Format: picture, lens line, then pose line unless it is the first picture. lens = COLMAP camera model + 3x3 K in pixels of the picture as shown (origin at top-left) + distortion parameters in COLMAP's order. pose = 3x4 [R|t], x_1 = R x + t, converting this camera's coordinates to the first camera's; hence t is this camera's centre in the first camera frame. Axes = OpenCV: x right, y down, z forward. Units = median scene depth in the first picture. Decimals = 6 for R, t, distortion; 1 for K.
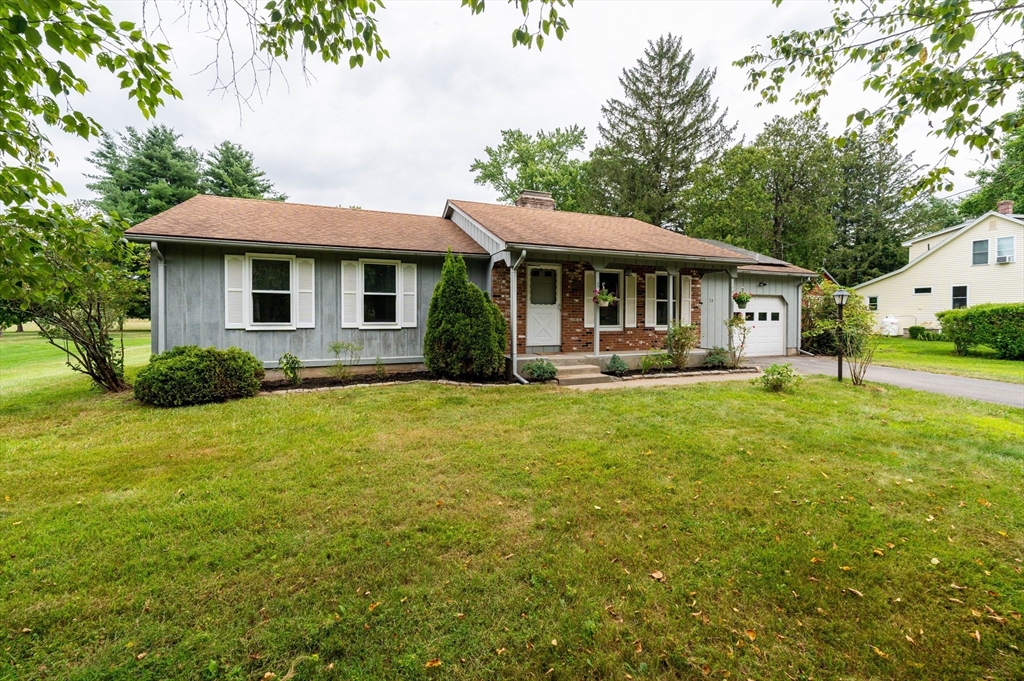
lens RADIAL K [[404.2, 0, 511.5], [0, 404.2, 335.4], [0, 0, 1]] dist [-0.000618, -0.000570]
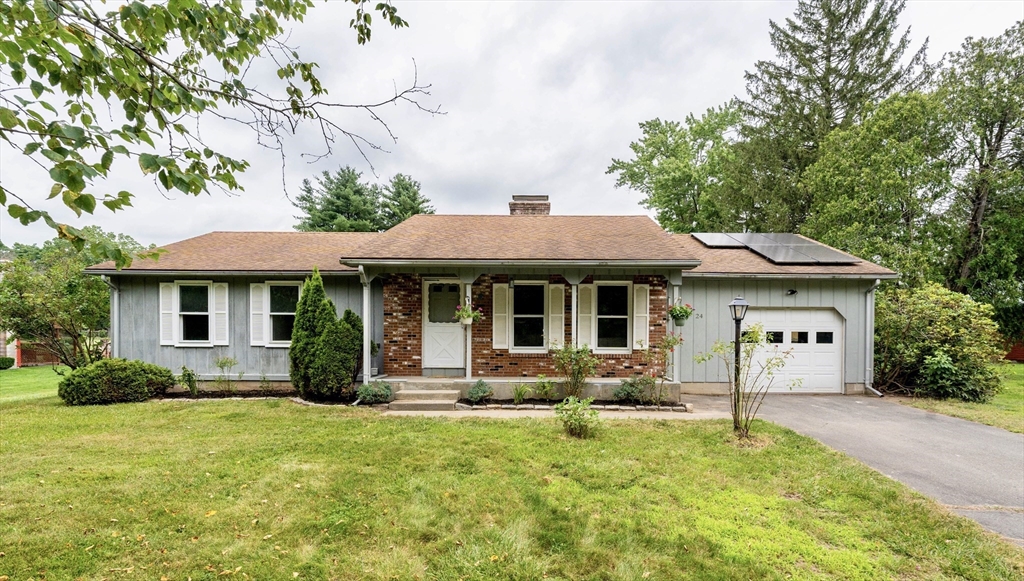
lens RADIAL K [[454.6, 0, 510.7], [0, 454.6, 351.6], [0, 0, 1]] dist [0.003633, -0.000262]
pose [[0.934156, 0.013671, -0.356602, 0.600886], [-0.020818, 0.999652, -0.016212, 0.002124], [0.356256, 0.022568, 0.934116, 0.104028]]
